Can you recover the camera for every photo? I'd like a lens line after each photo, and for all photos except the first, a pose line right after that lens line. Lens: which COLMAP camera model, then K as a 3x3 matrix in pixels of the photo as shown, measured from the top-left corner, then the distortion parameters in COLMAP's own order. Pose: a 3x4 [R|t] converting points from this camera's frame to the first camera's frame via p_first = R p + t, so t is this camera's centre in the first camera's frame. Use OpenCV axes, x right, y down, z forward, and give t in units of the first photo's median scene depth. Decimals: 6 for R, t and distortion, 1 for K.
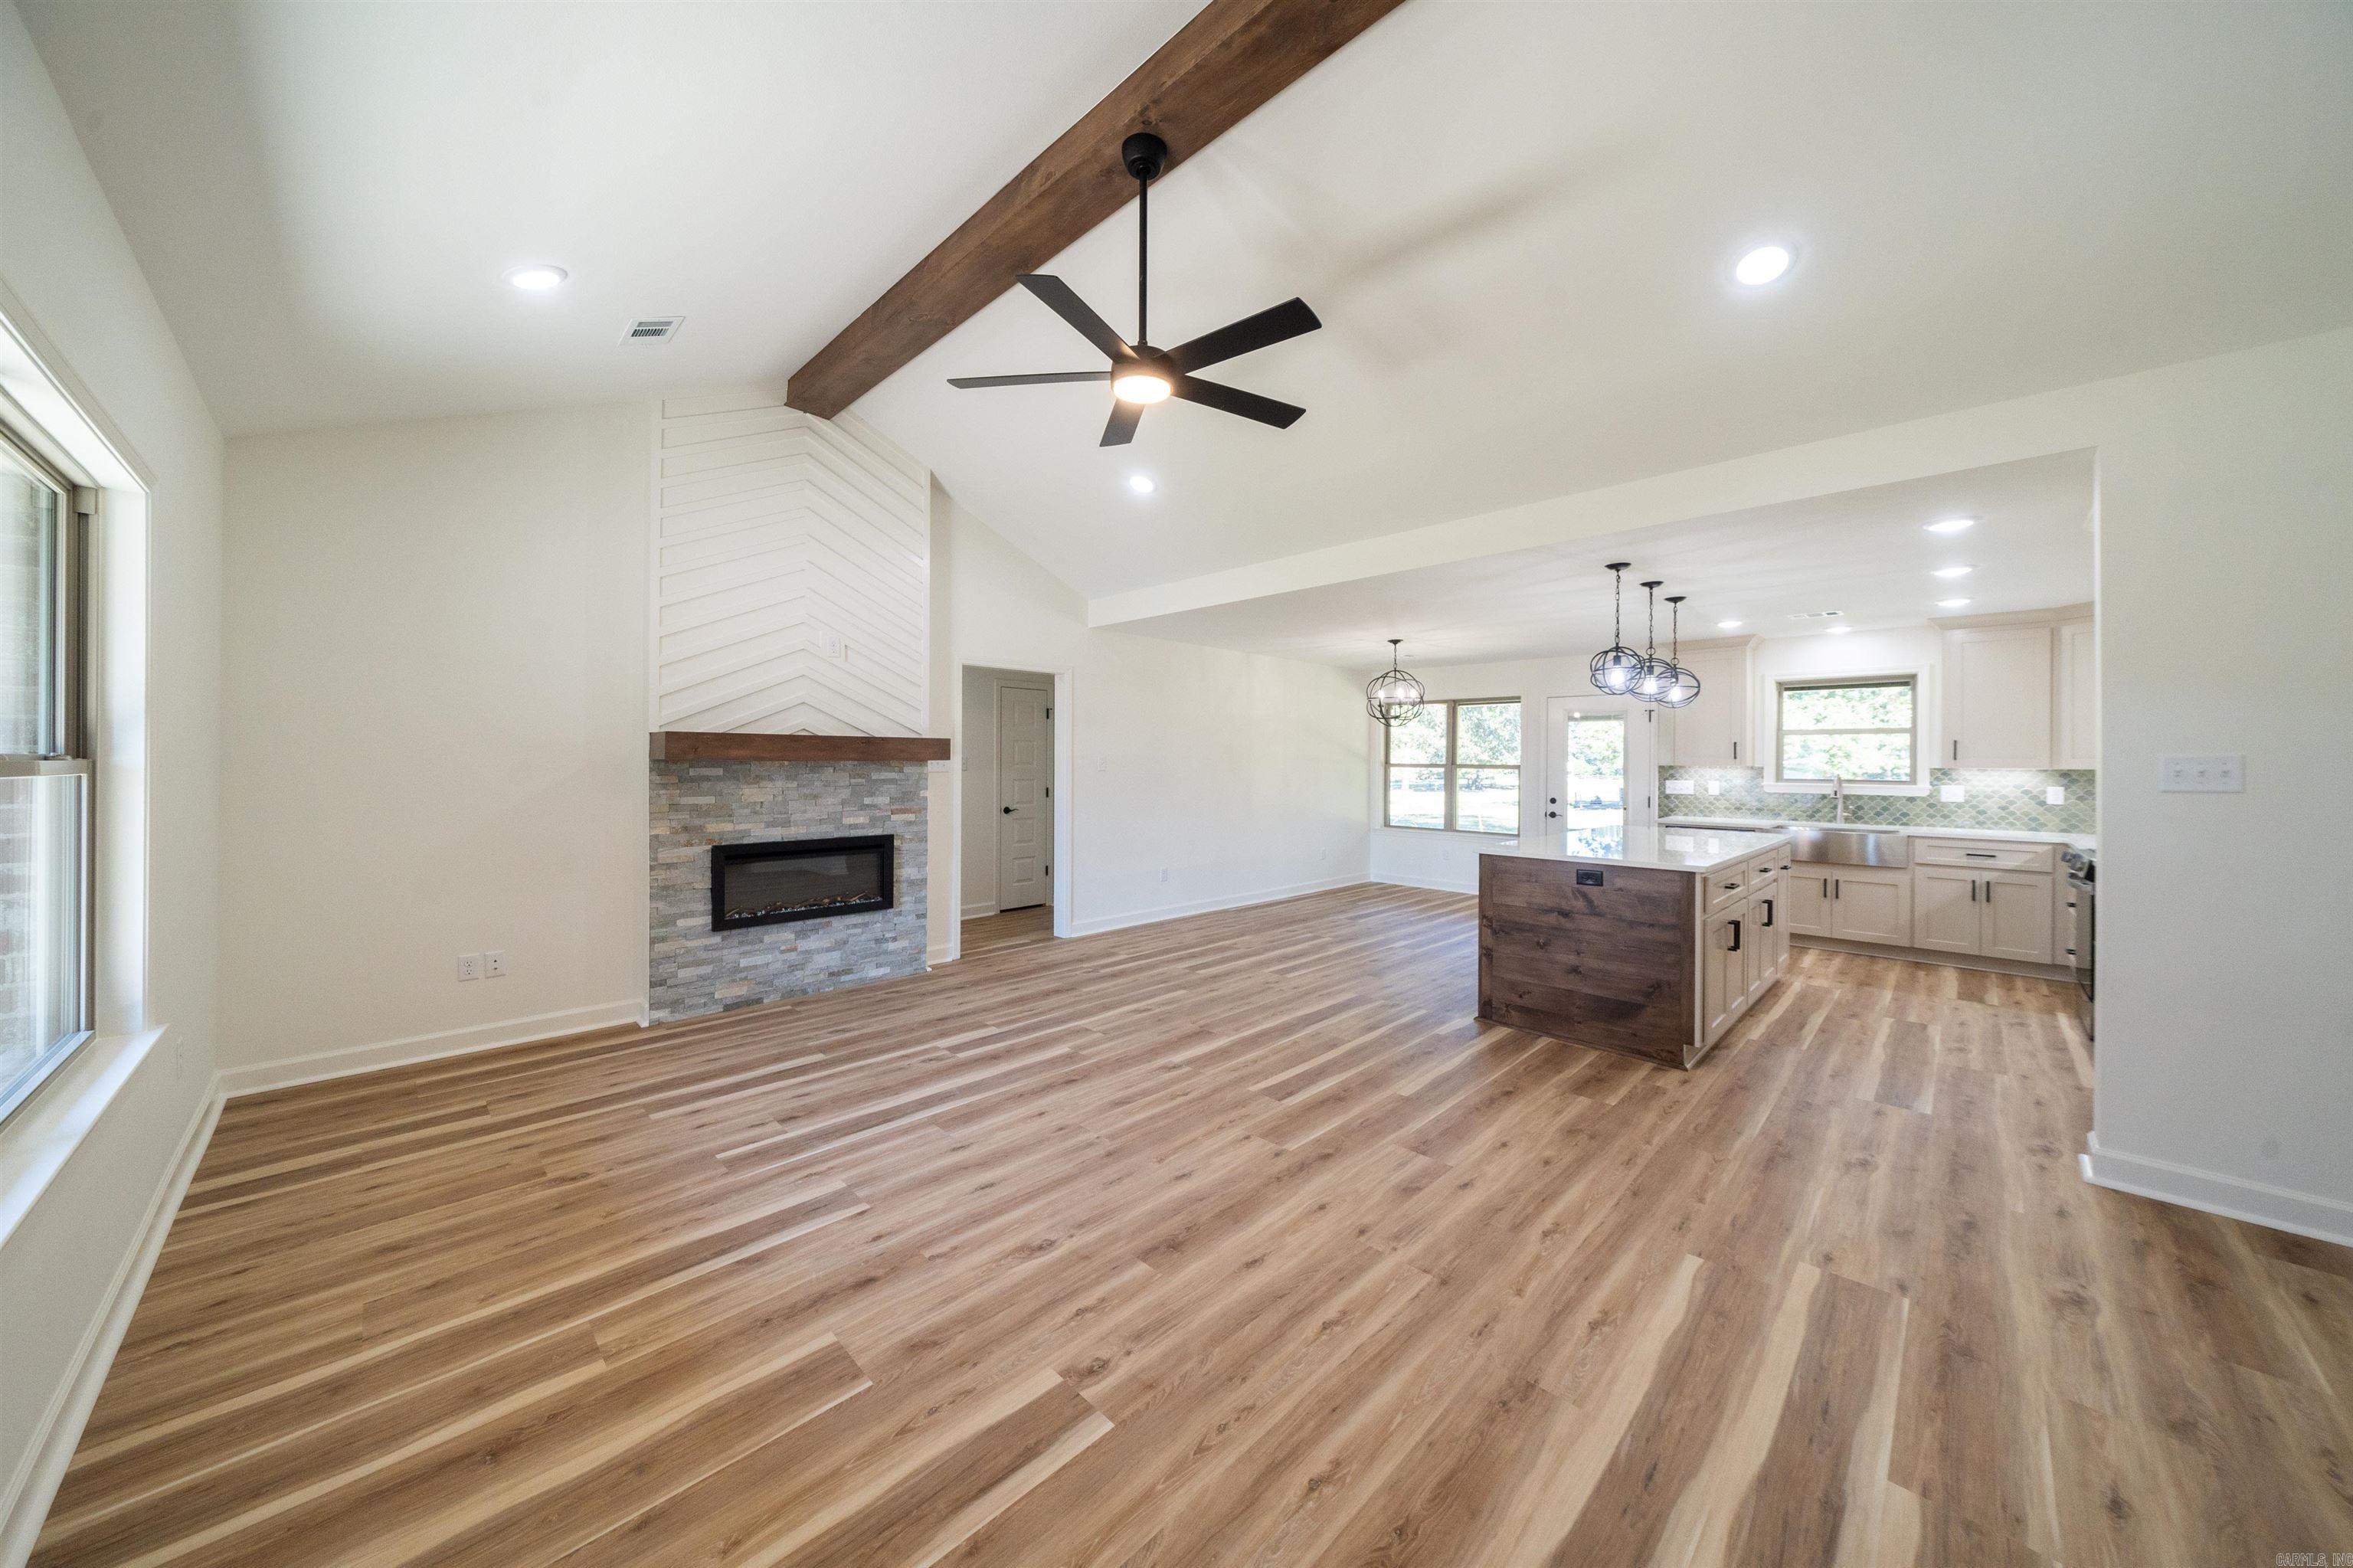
lens RADIAL K [[800.3, 0, 1170.7], [0, 800.3, 760.9], [0, 0, 1]] dist [-0.005217, -0.000234]
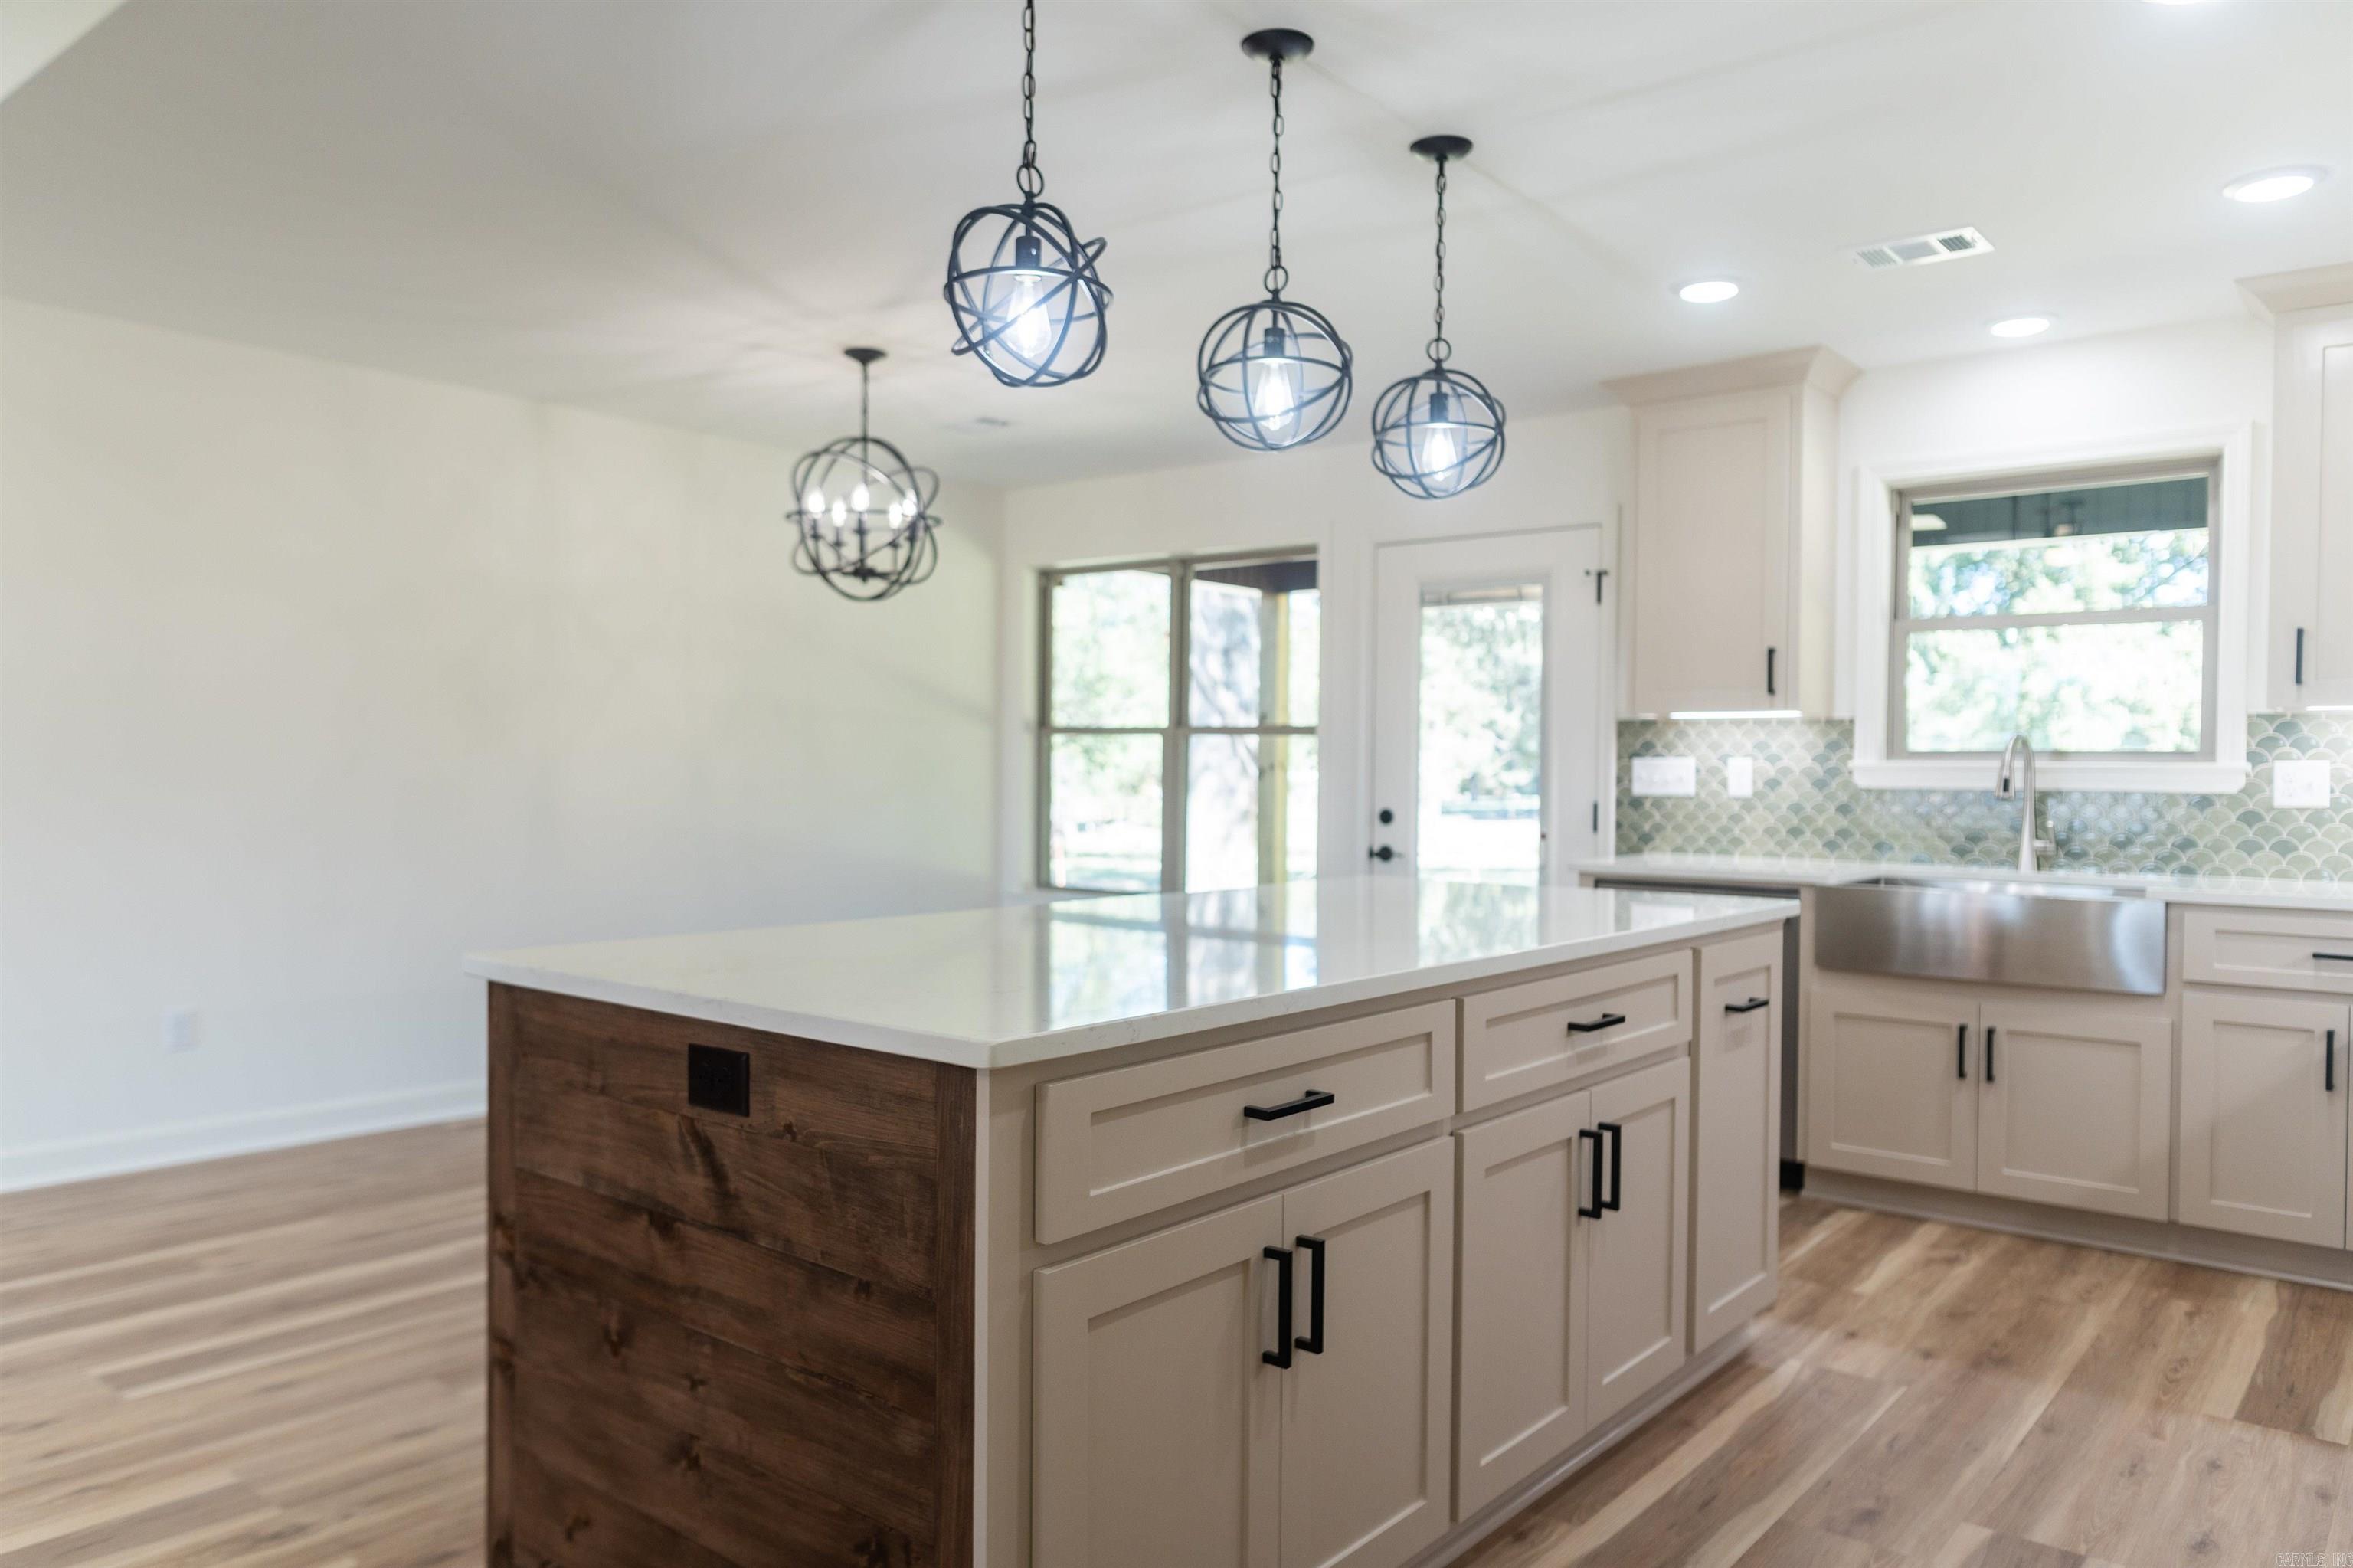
lens RADIAL K [[1638.9, 0, 1180.7], [0, 1638.9, 785.8], [0, 0, 1]] dist [-0.017288, 0.021207]
pose [[0.994478, 0.001079, 0.104935, 0.505997], [-0.002633, 0.999889, 0.014672, 0.040496], [-0.104908, -0.014867, 0.994371, 0.404536]]
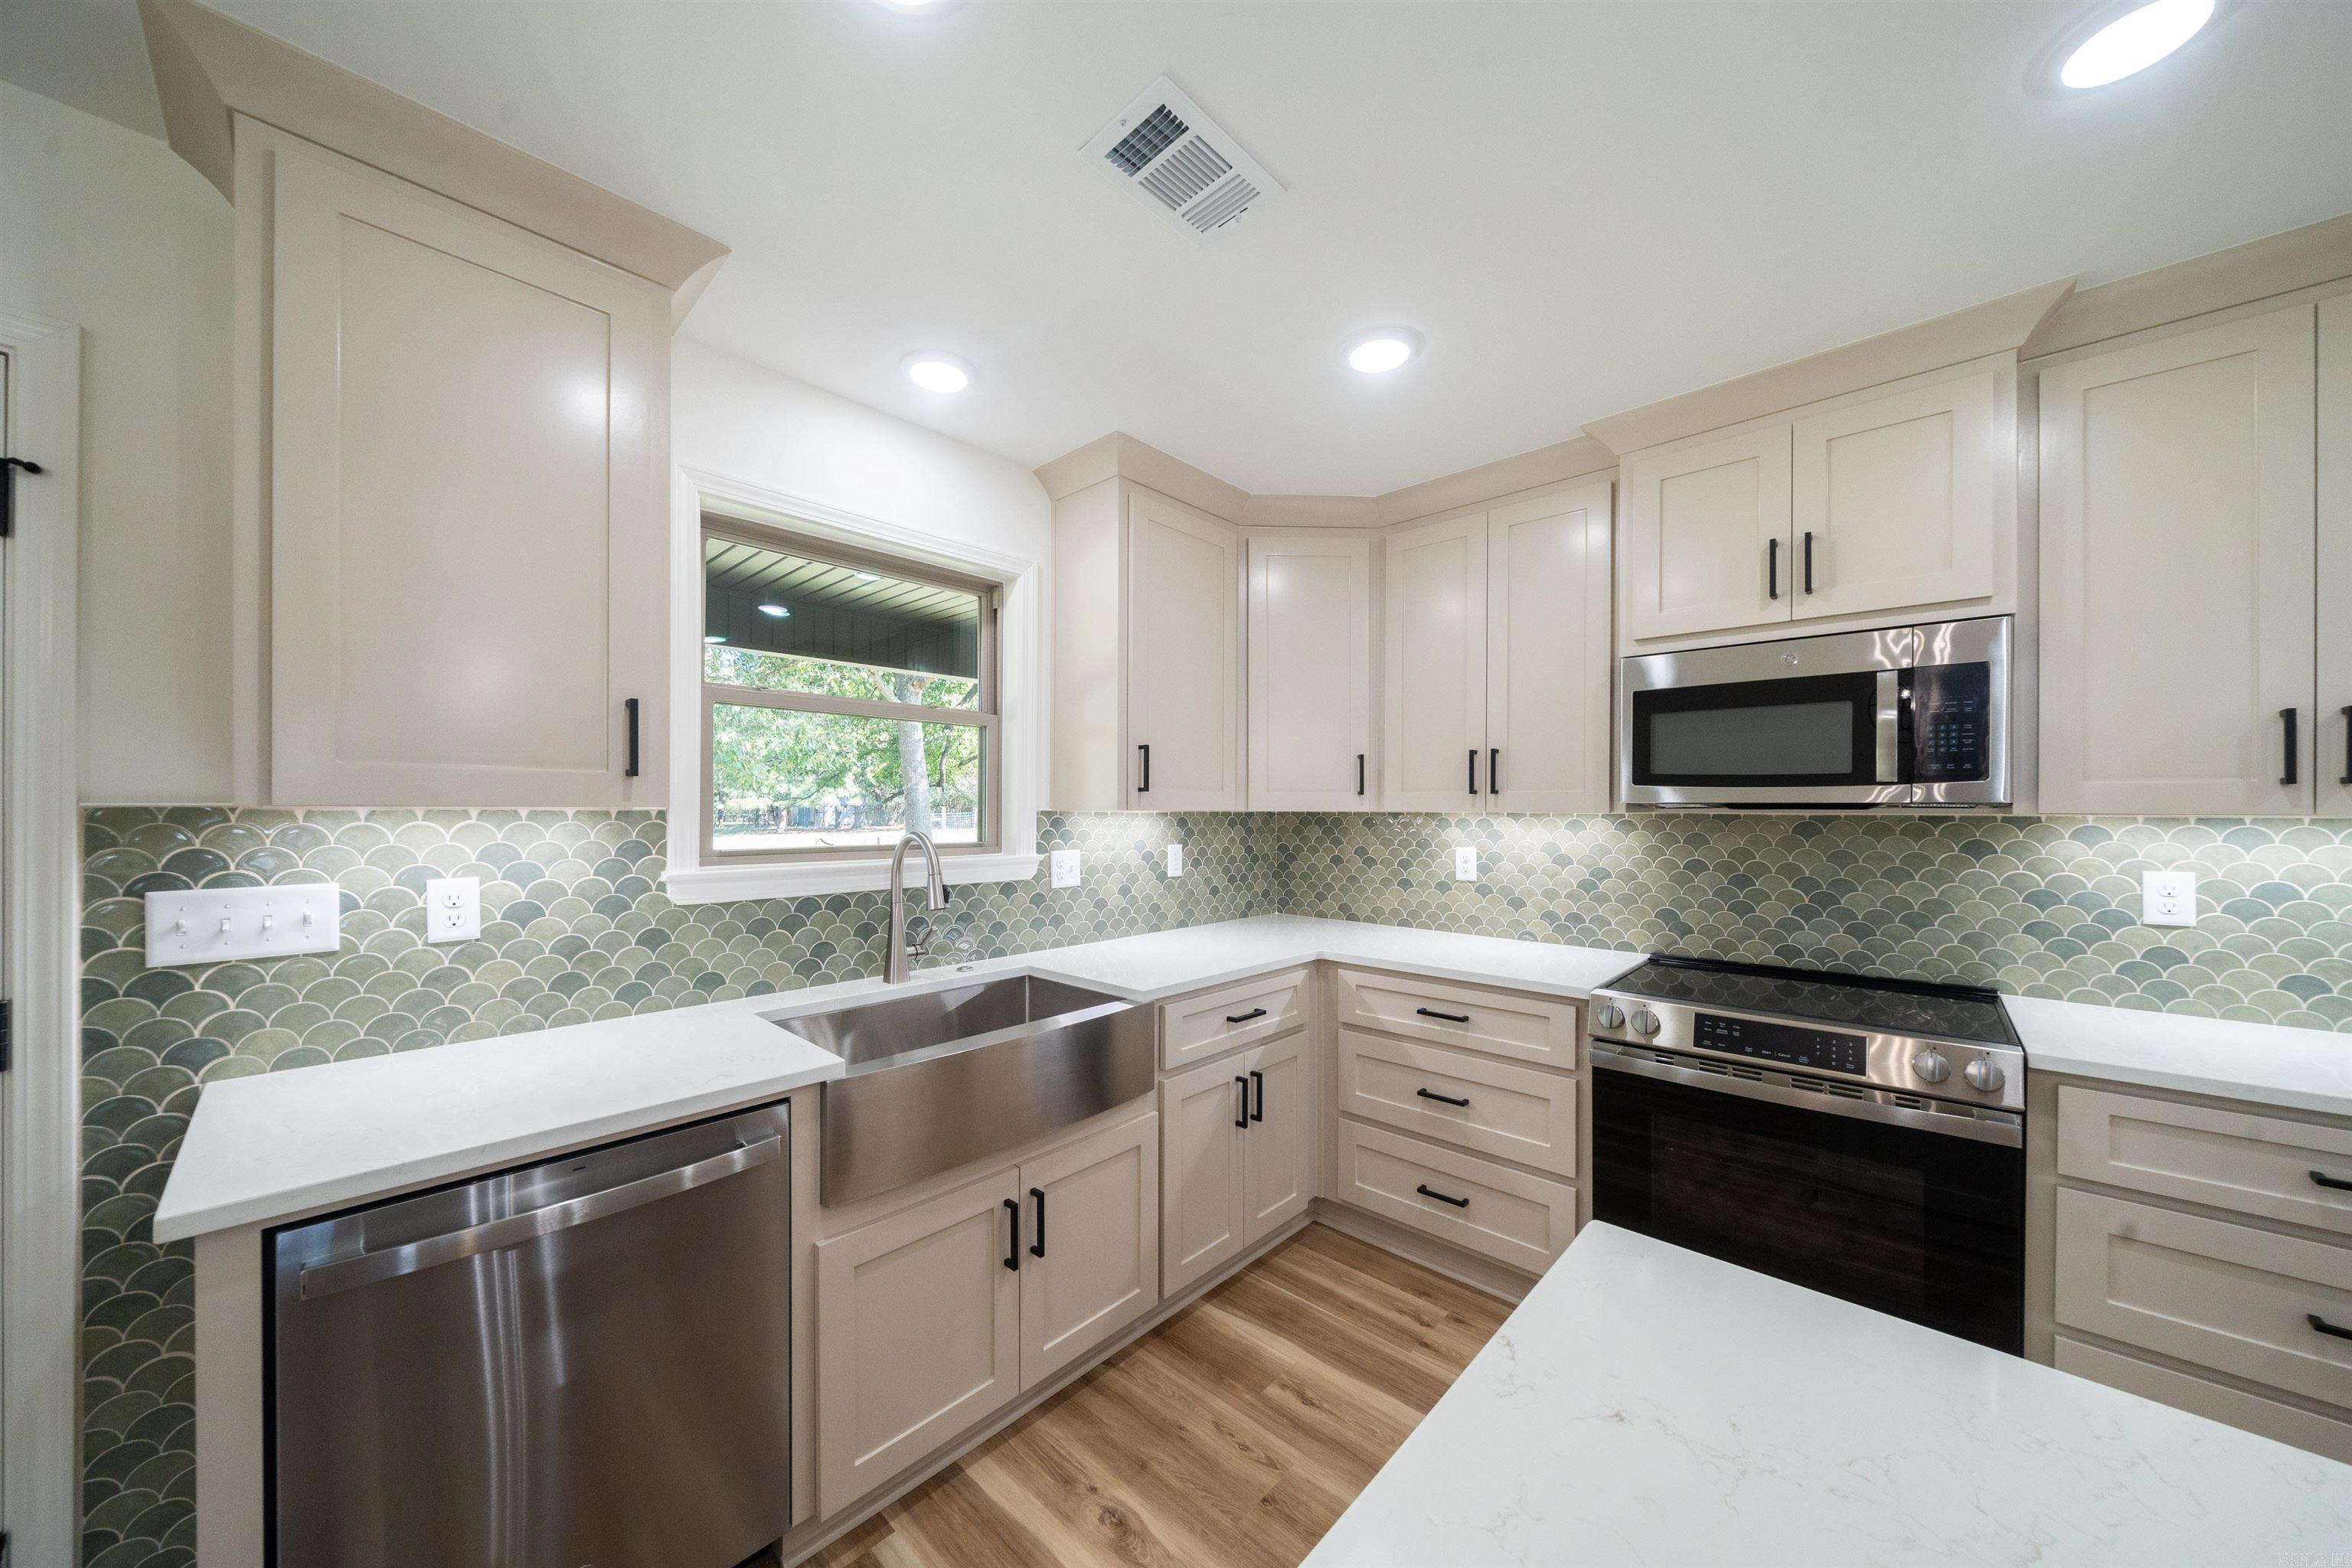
lens RADIAL K [[799.9, 0, 1166.4], [0, 799.9, 811.5], [0, 0, 1]] dist [-0.005217, -0.000234]
pose [[-0.029642, -0.009580, 0.999515, 0.674199], [-0.005308, 0.999941, 0.009426, 0.006450], [-0.999546, -0.005026, -0.029691, 1.198954]]
